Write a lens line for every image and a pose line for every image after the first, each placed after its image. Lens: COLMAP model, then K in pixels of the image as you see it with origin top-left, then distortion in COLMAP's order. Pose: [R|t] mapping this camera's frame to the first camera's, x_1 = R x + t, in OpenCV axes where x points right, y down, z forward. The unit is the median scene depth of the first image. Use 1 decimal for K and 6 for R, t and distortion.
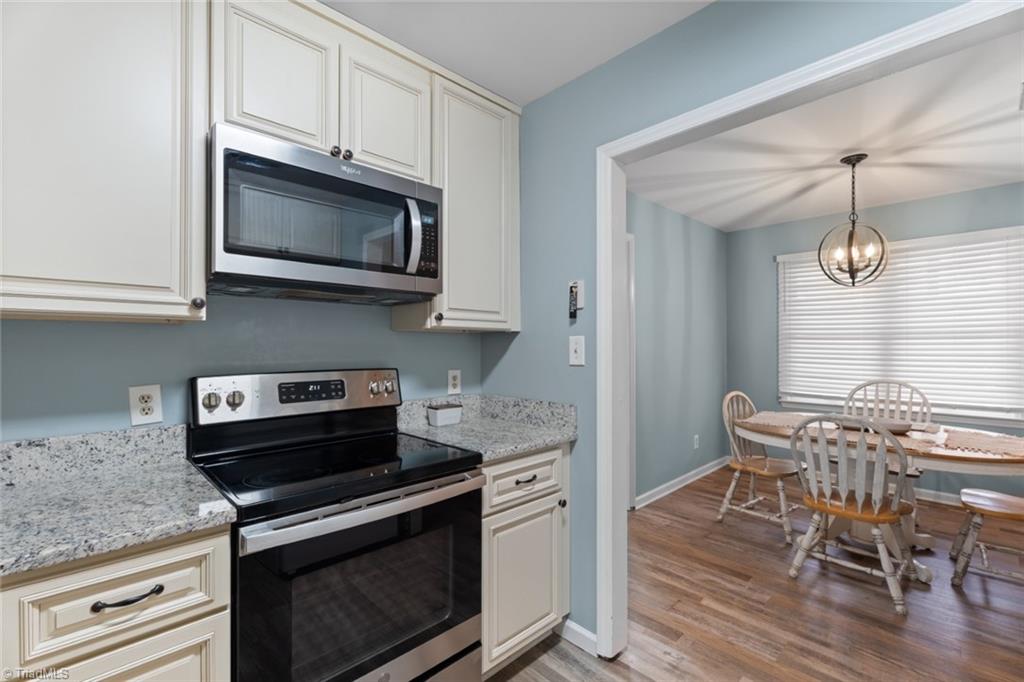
lens RADIAL K [[457.5, 0, 499.8], [0, 457.5, 347.6], [0, 0, 1]] dist [0.003993, -0.000639]
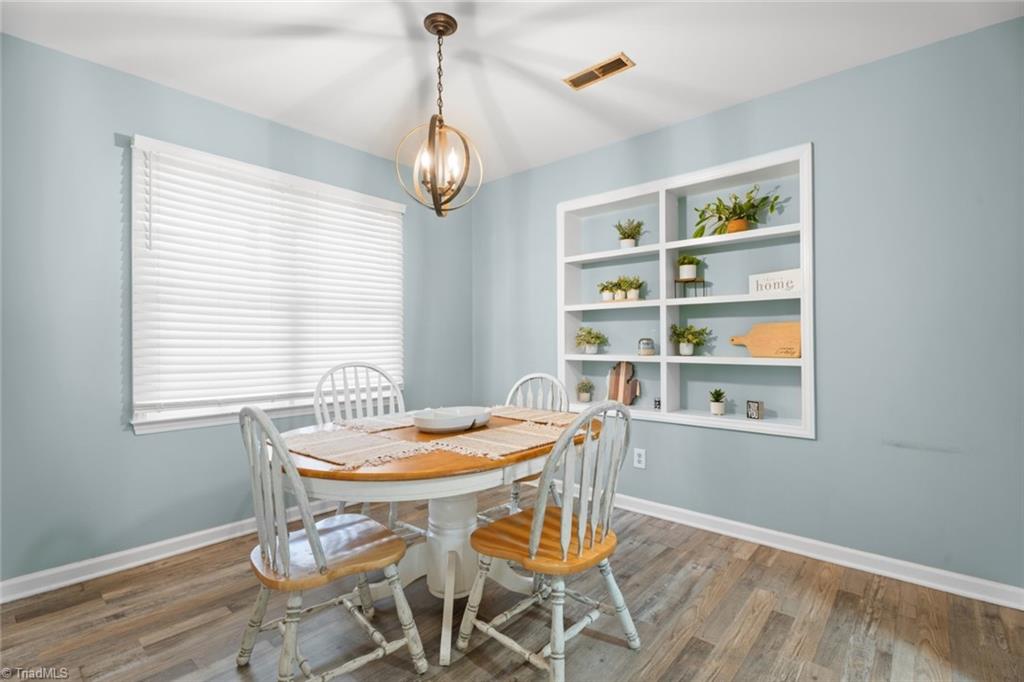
lens RADIAL K [[457.5, 0, 513.5], [0, 457.5, 340.3], [0, 0, 1]] dist [0.003993, -0.000639]
pose [[-0.080164, 0.010847, 0.996723, 0.061788], [0.013173, 0.999865, -0.009822, 0.031692], [-0.996695, 0.012342, -0.080296, 0.553180]]
